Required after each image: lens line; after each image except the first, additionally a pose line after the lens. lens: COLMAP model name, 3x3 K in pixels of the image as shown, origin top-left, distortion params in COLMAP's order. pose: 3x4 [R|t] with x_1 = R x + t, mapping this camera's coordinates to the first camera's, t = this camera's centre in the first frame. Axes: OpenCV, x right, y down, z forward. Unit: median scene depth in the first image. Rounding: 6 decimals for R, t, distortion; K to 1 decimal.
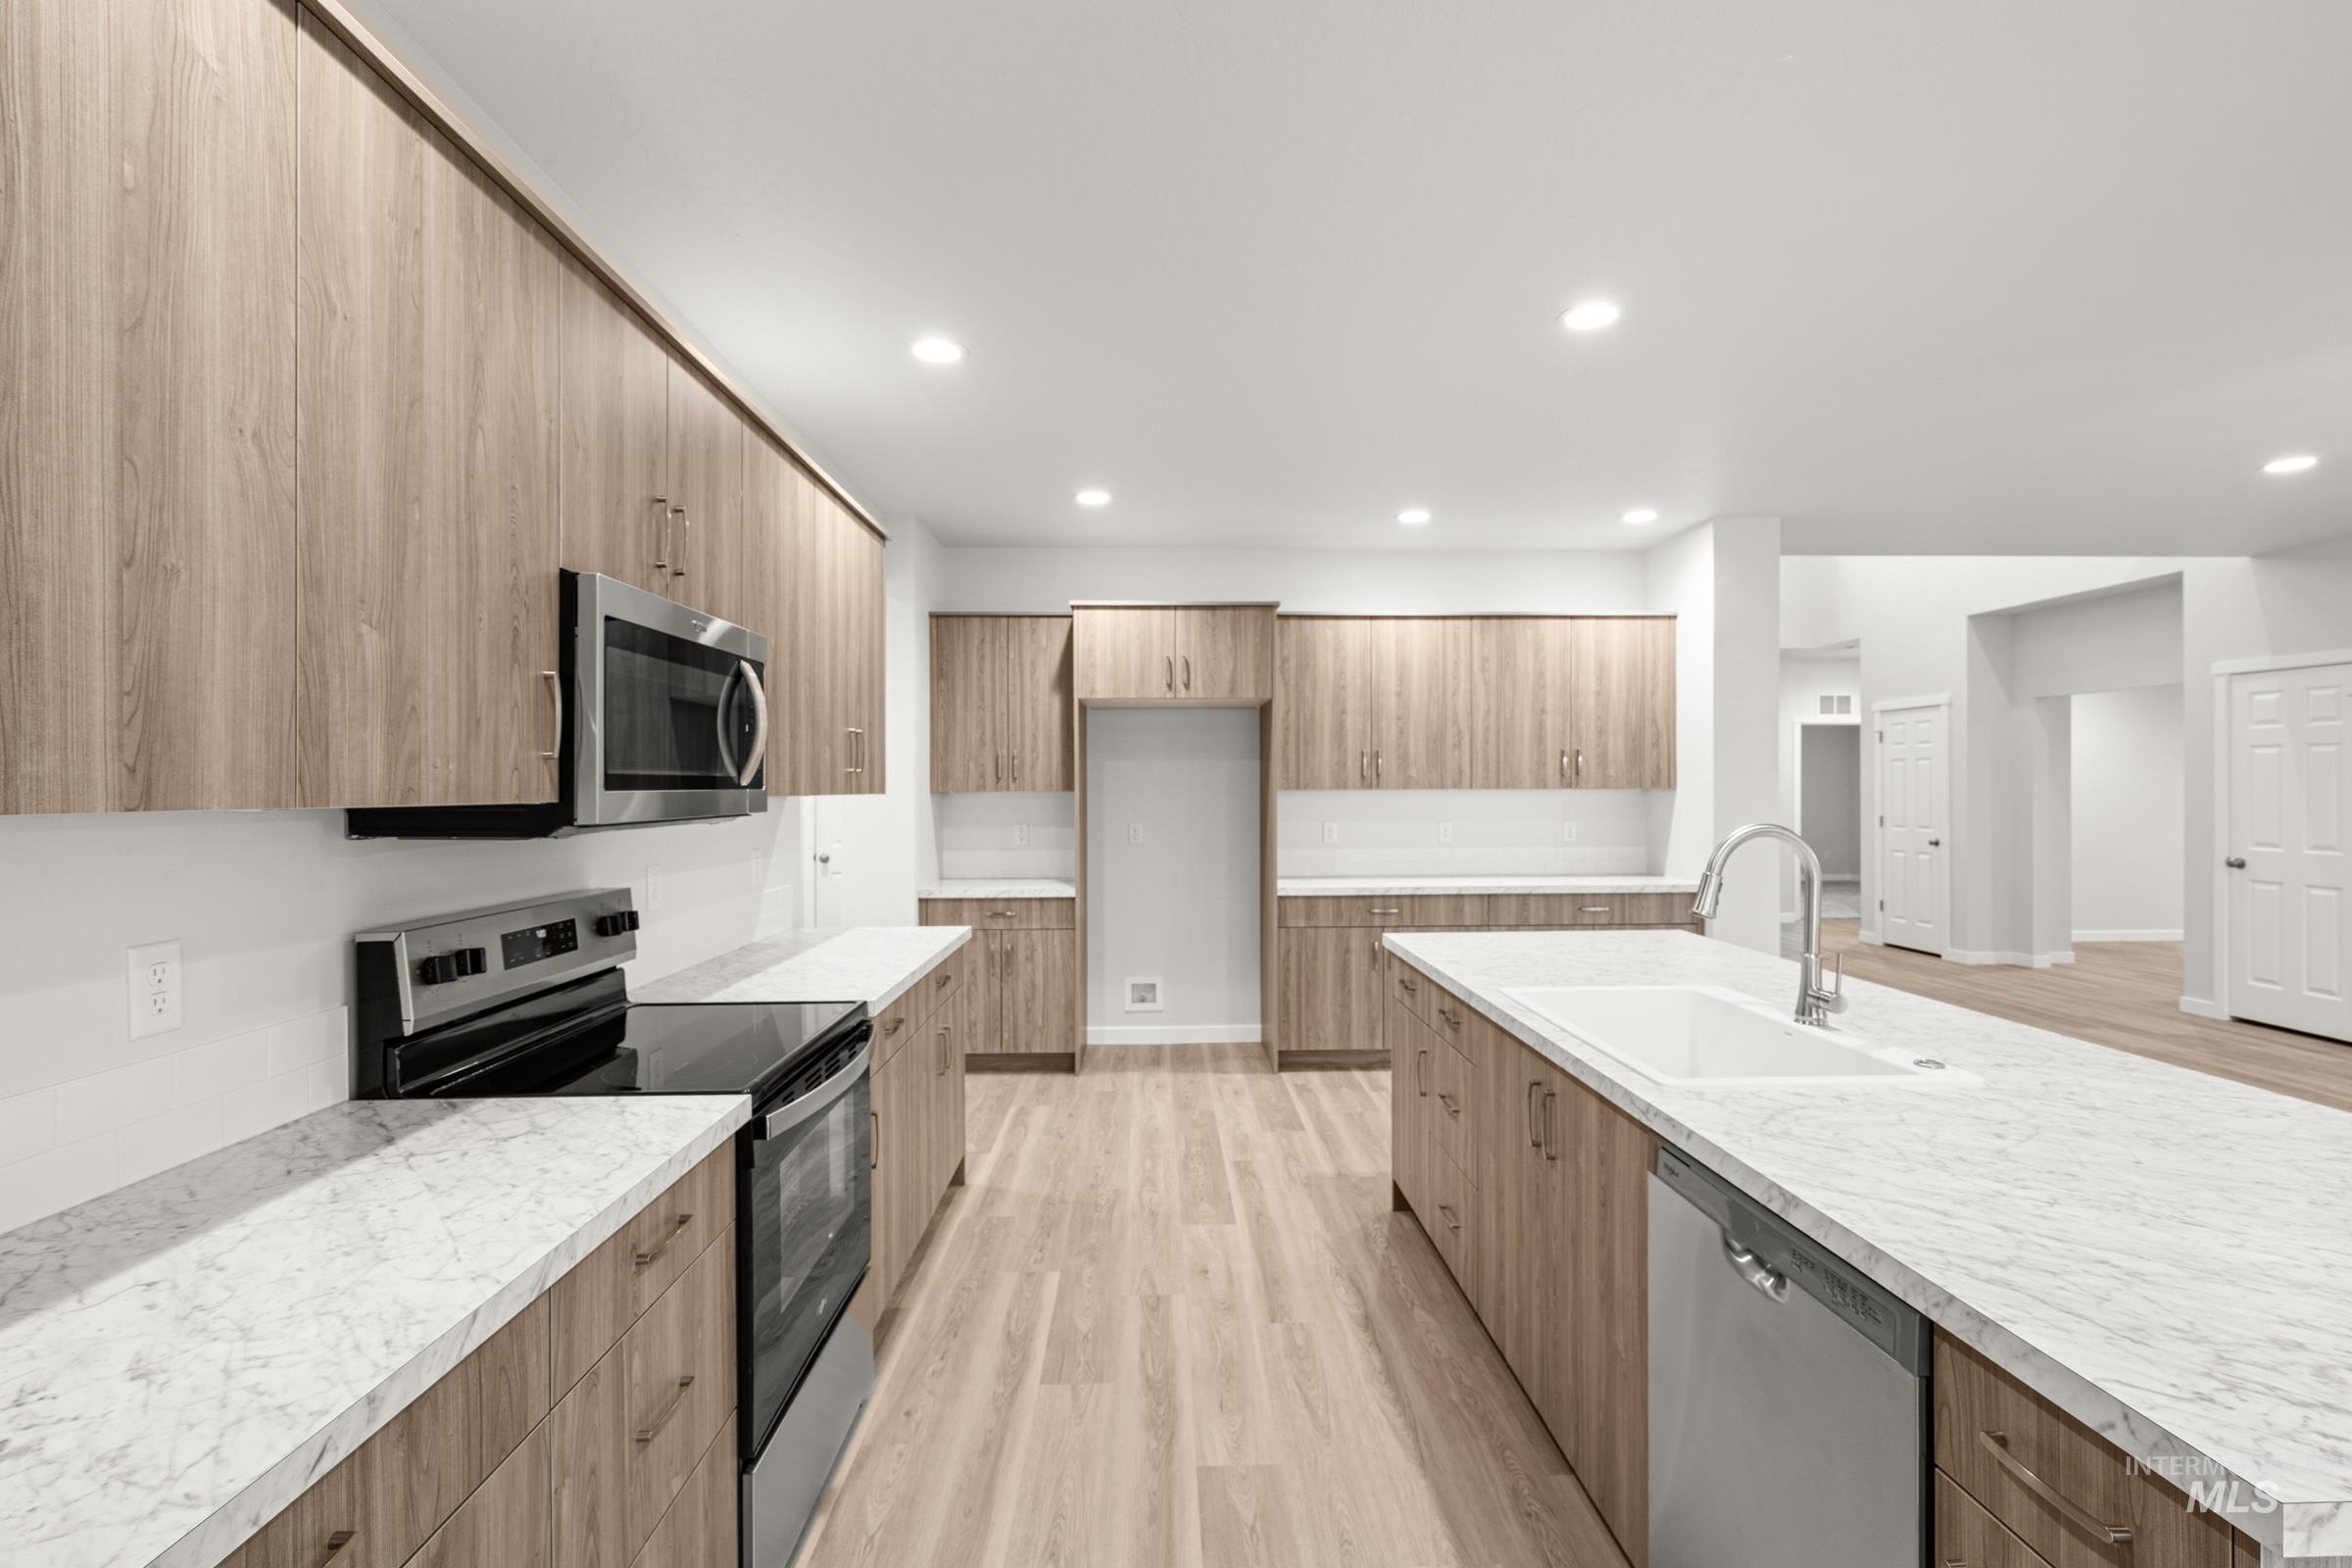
lens RADIAL K [[1068.0, 0, 1176.6], [0, 1068.0, 784.4], [0, 0, 1]] dist [-0.008415, 0.003949]
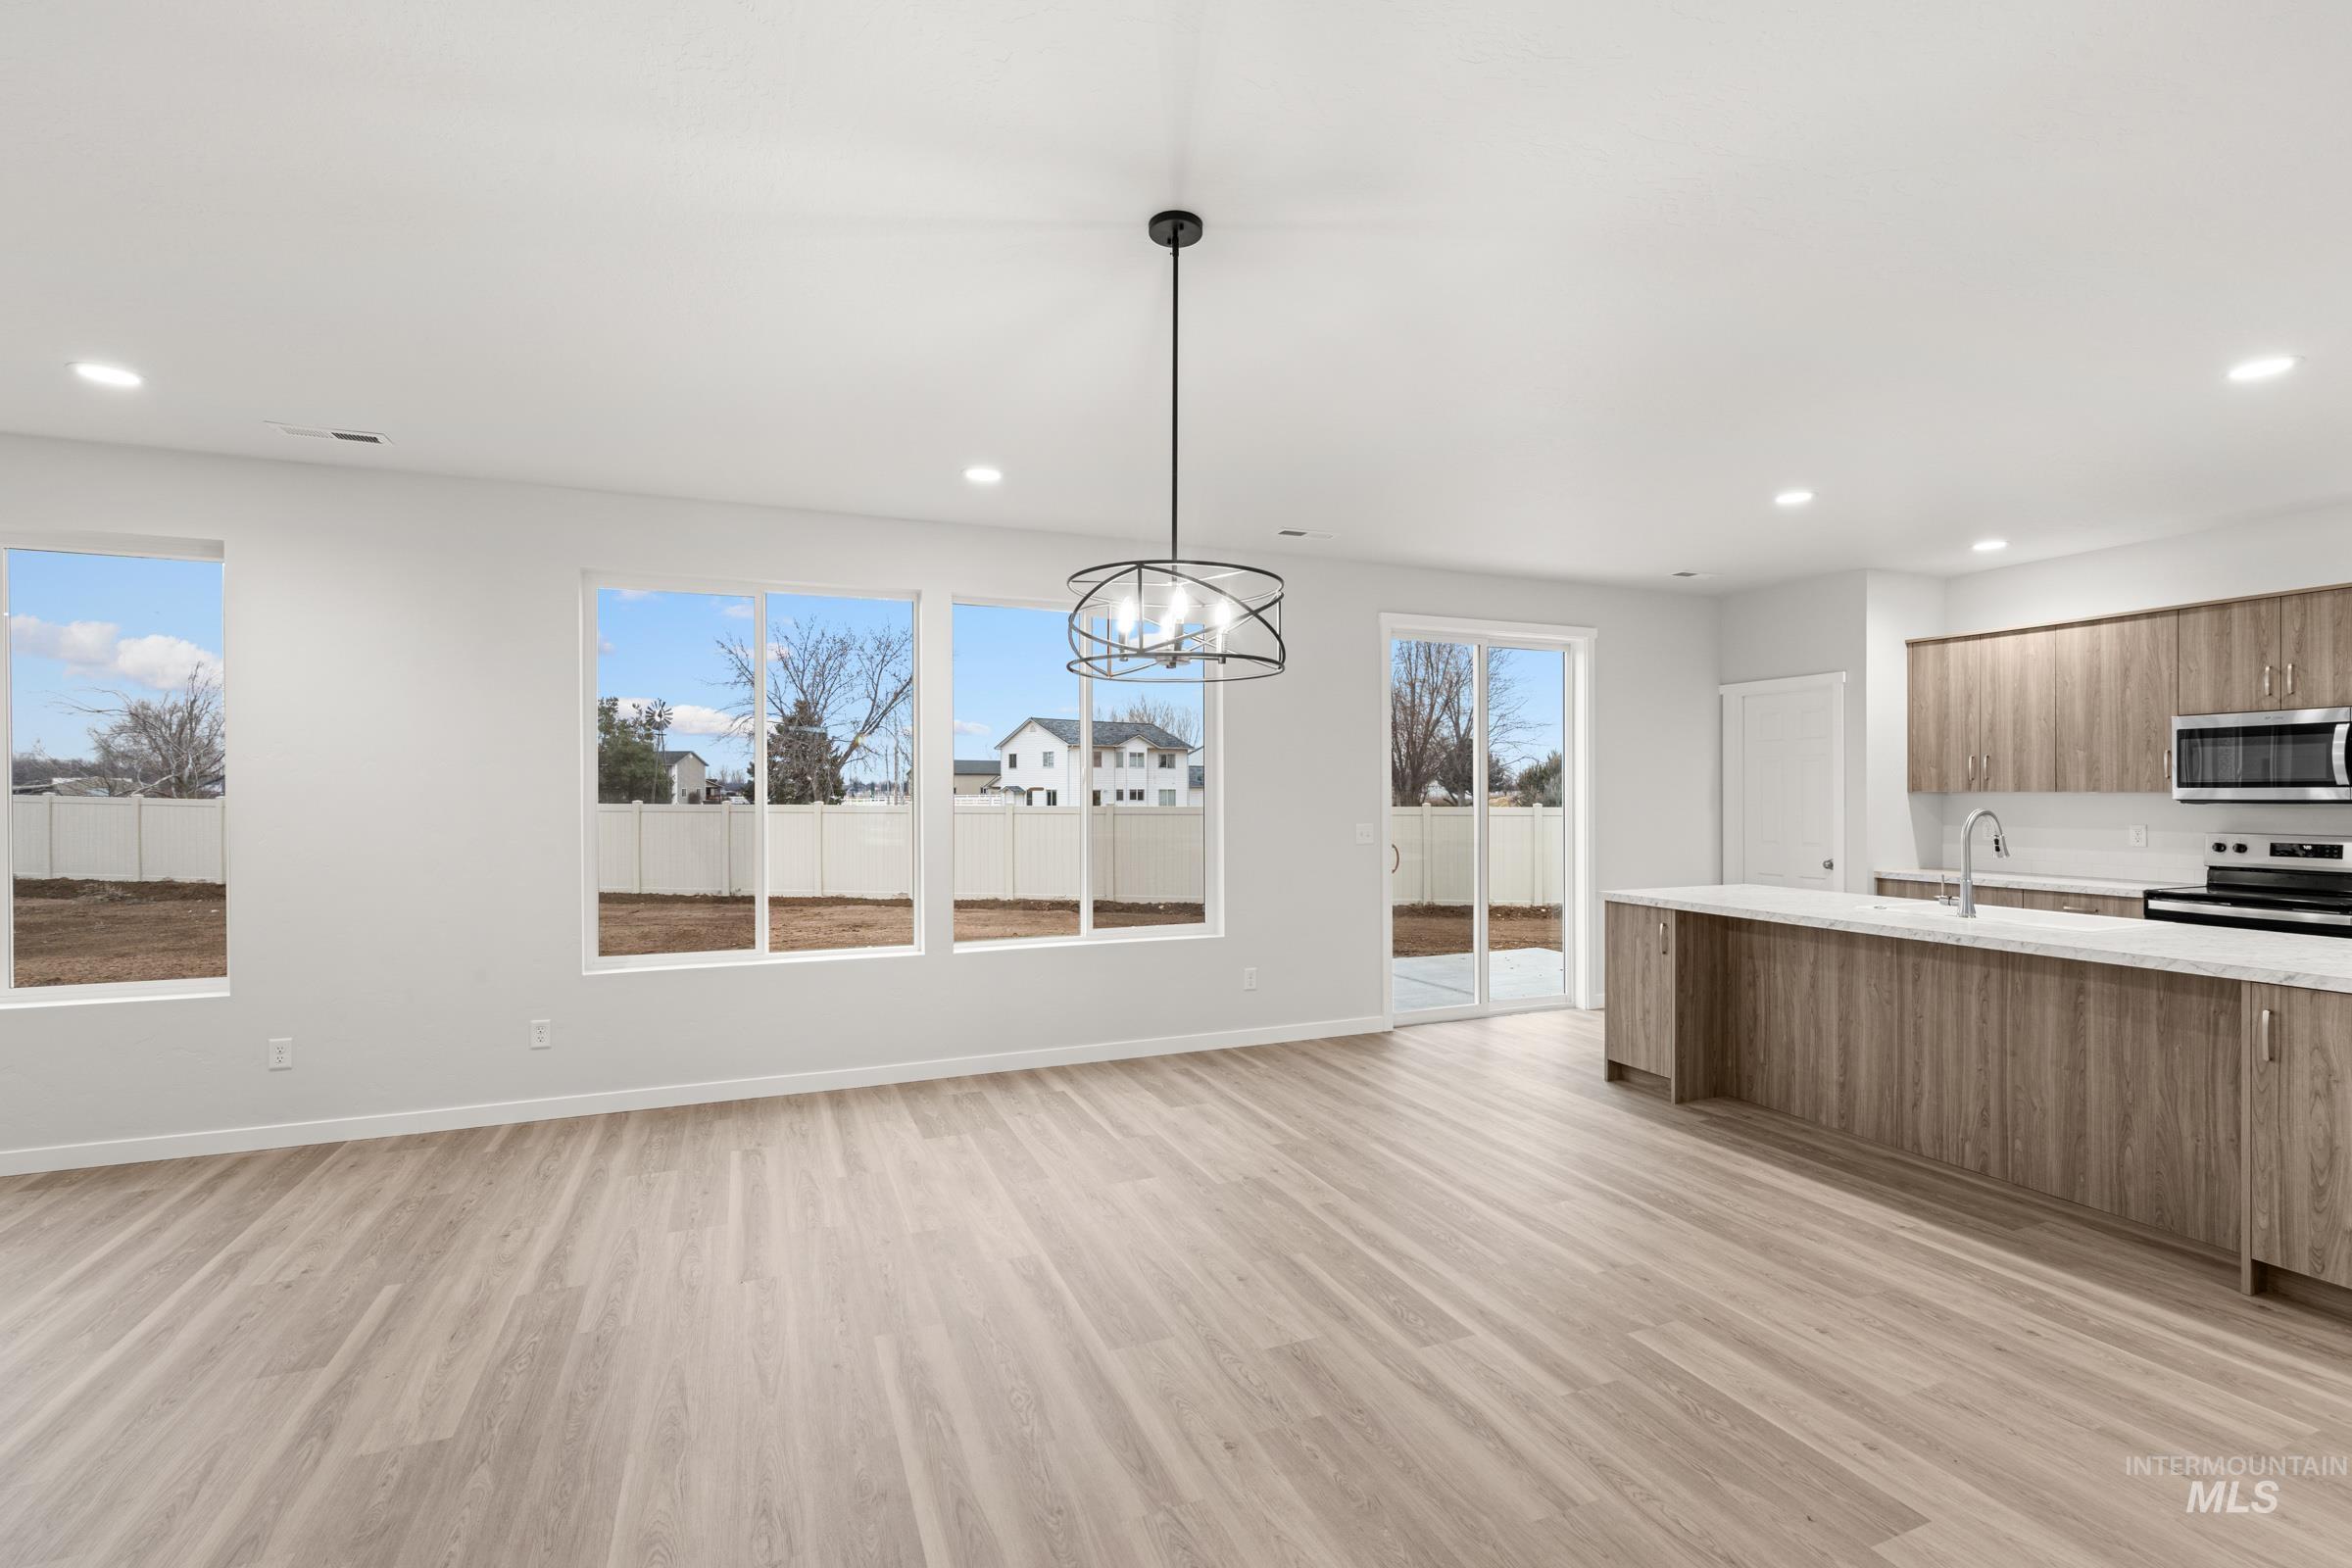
lens RADIAL K [[1068.0, 0, 1176.8], [0, 1068.0, 784.9], [0, 0, 1]] dist [-0.008415, 0.003949]
pose [[-0.936270, 0.004593, -0.351250, 4.178168], [0.005122, 0.999987, -0.000577, -0.023130], [0.351243, -0.002340, -0.936282, 3.728506]]
